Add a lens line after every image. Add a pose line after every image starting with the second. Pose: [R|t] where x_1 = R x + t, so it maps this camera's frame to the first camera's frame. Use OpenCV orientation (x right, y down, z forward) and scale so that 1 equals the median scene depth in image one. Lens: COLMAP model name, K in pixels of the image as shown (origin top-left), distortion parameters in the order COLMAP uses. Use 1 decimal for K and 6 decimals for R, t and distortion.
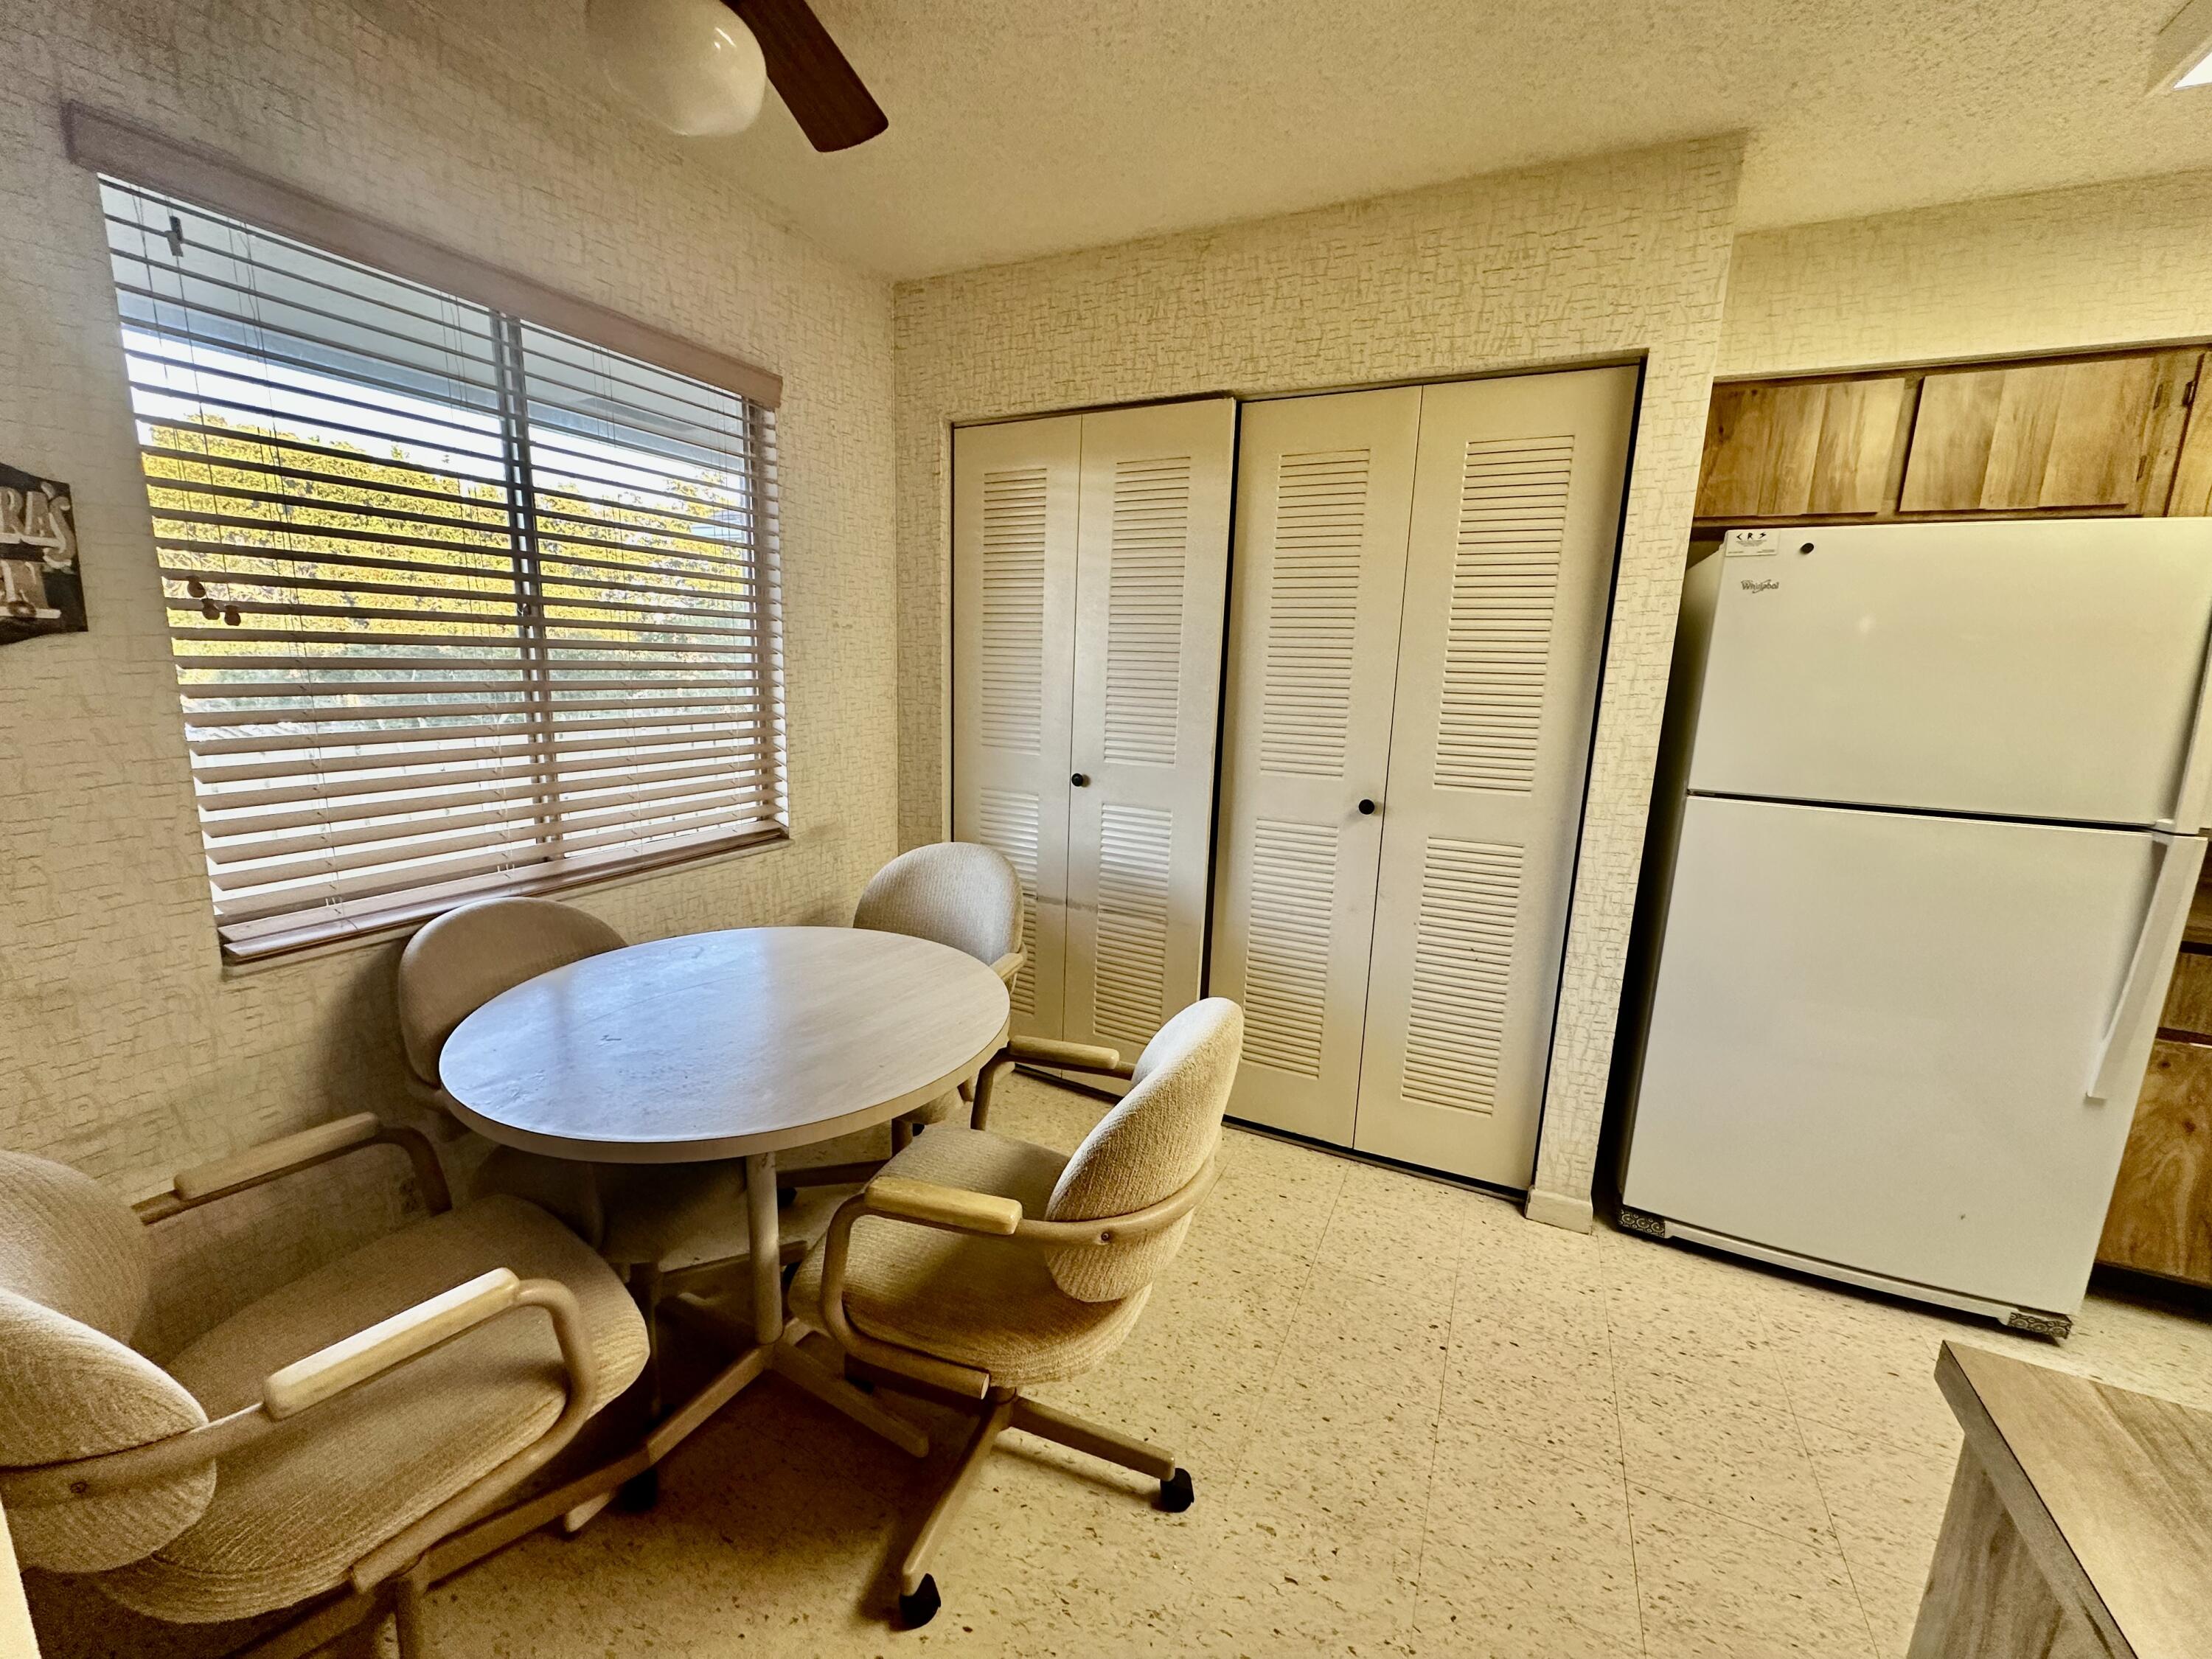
lens RADIAL K [[880.0, 0, 1109.8], [0, 880.0, 825.3], [0, 0, 1]] dist [-0.000990, 0.000030]
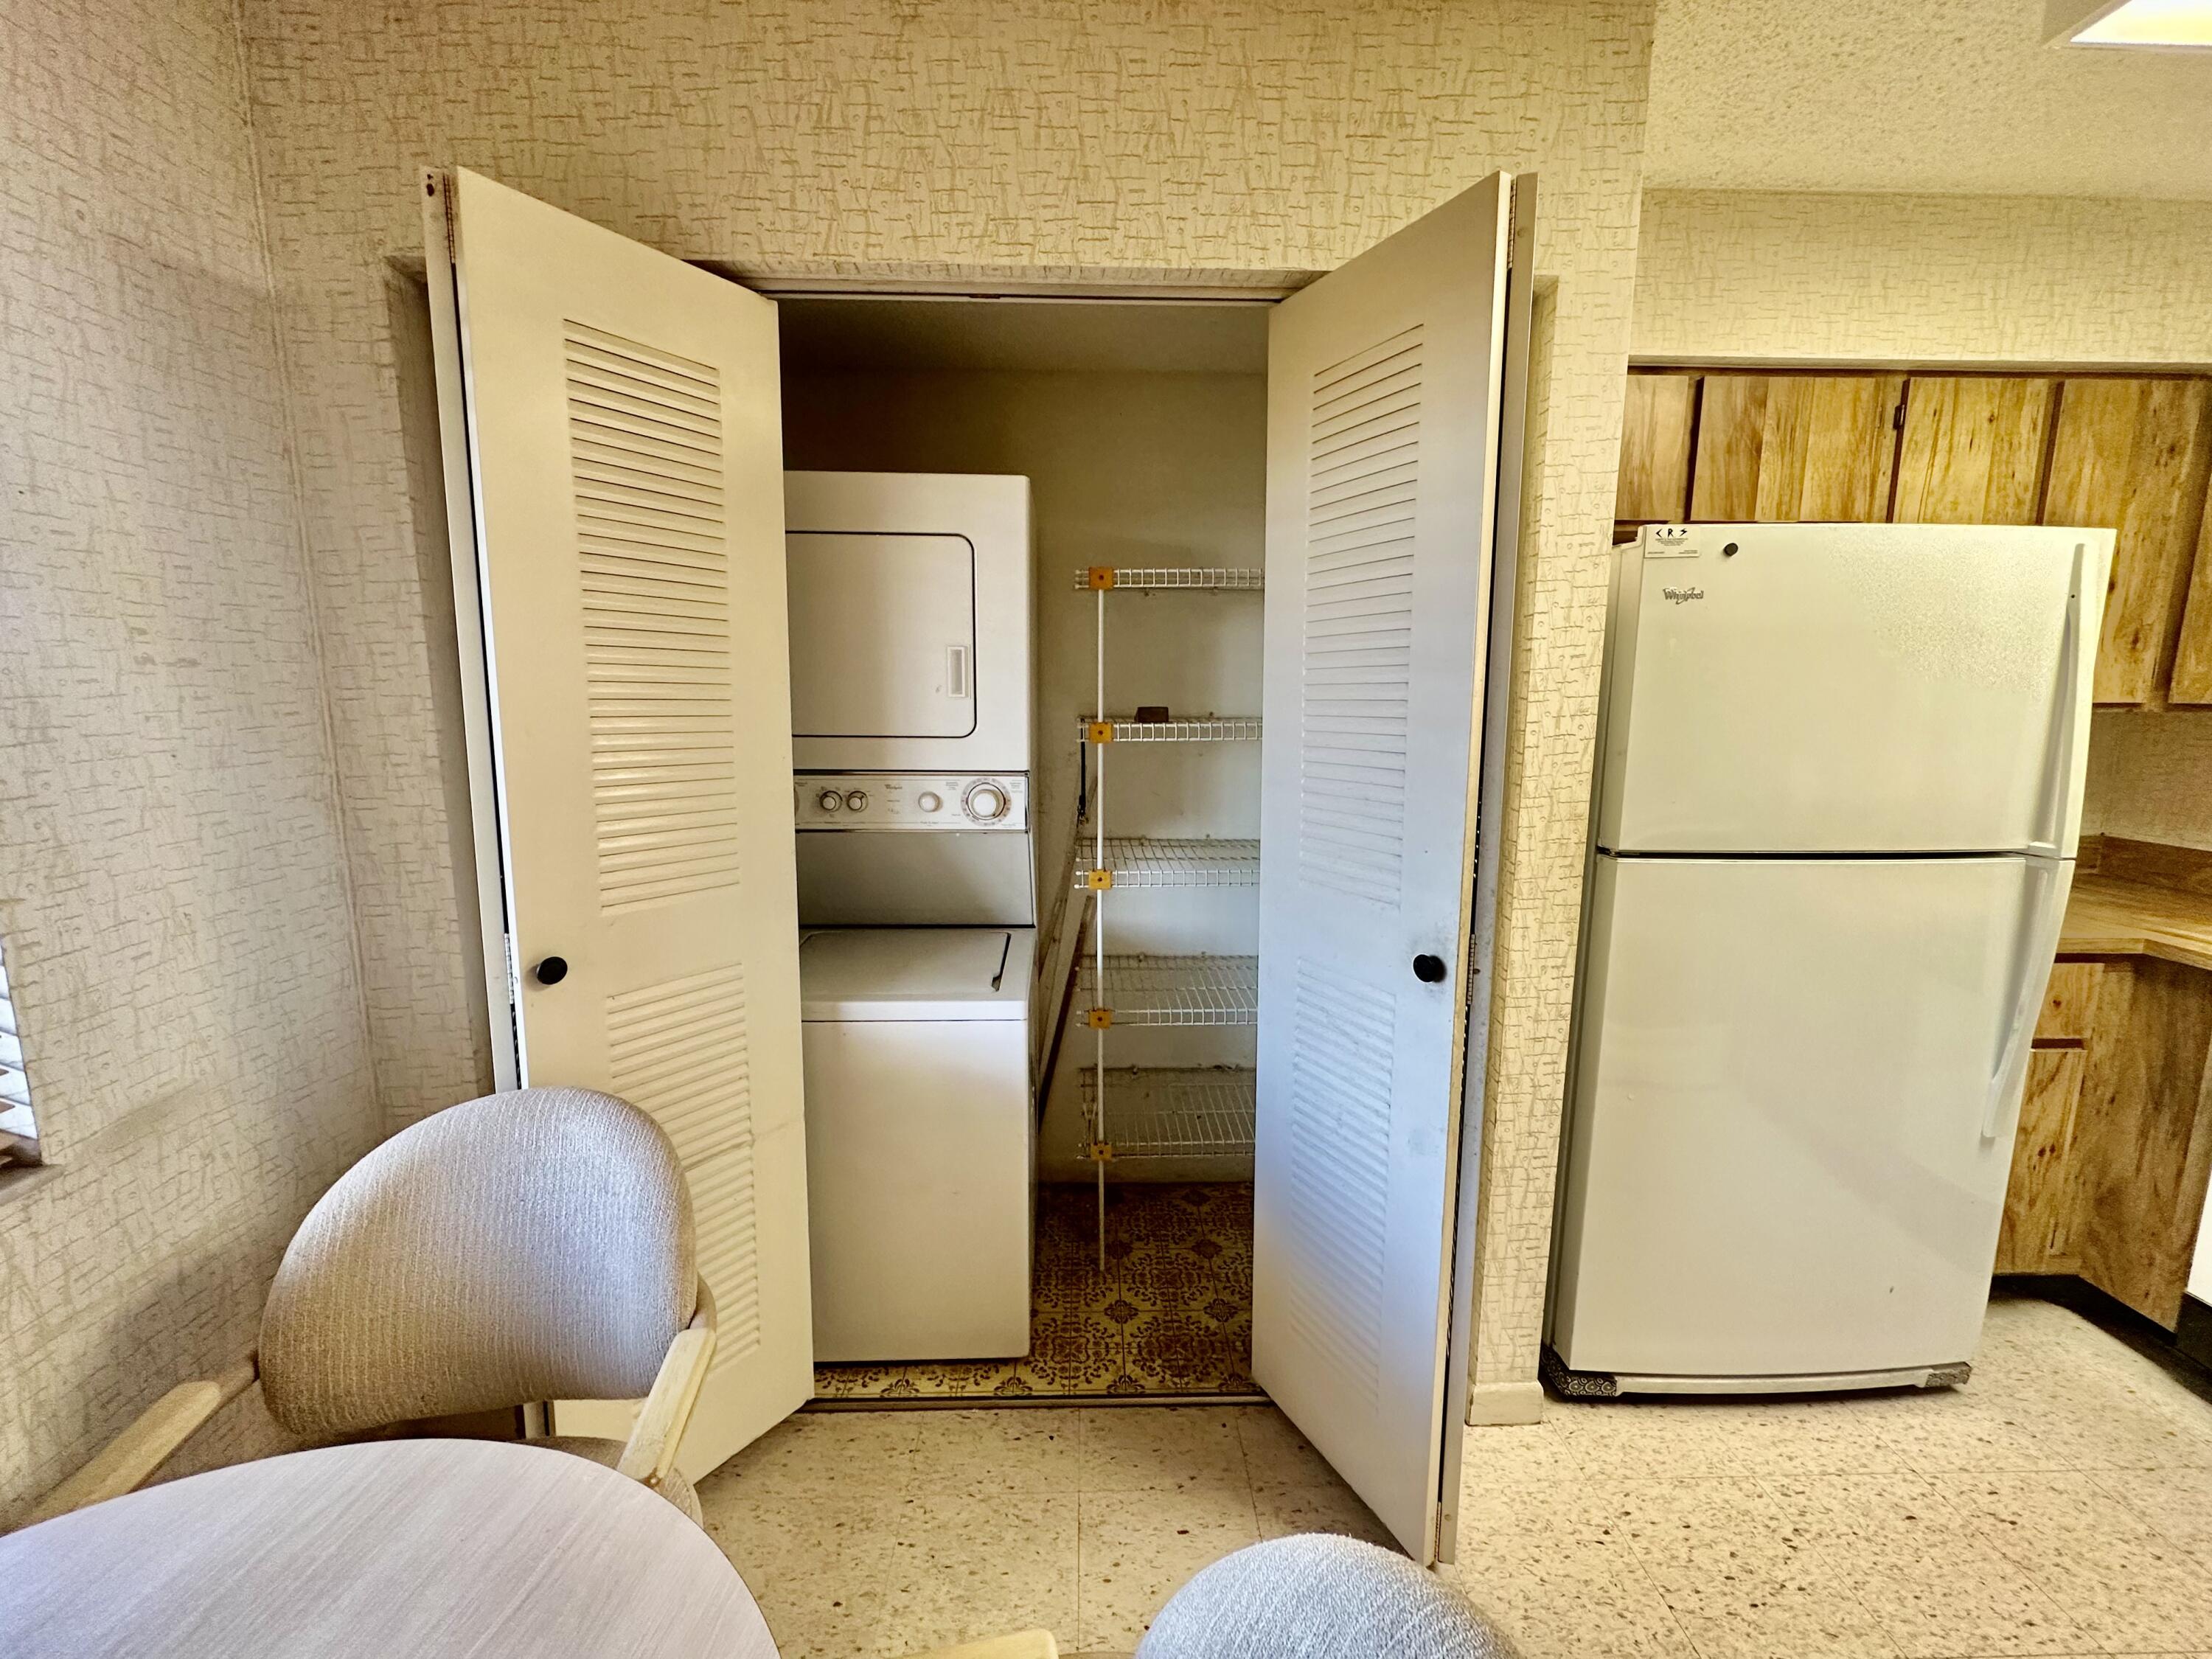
lens RADIAL K [[880.0, 0, 1109.8], [0, 880.0, 825.3], [0, 0, 1]] dist [-0.000990, 0.000030]
pose [[0.892579, -0.098907, 0.439908, -0.093511], [0.109289, 0.994008, 0.001739, -0.111710], [-0.437445, 0.046525, 0.898041, 0.474218]]
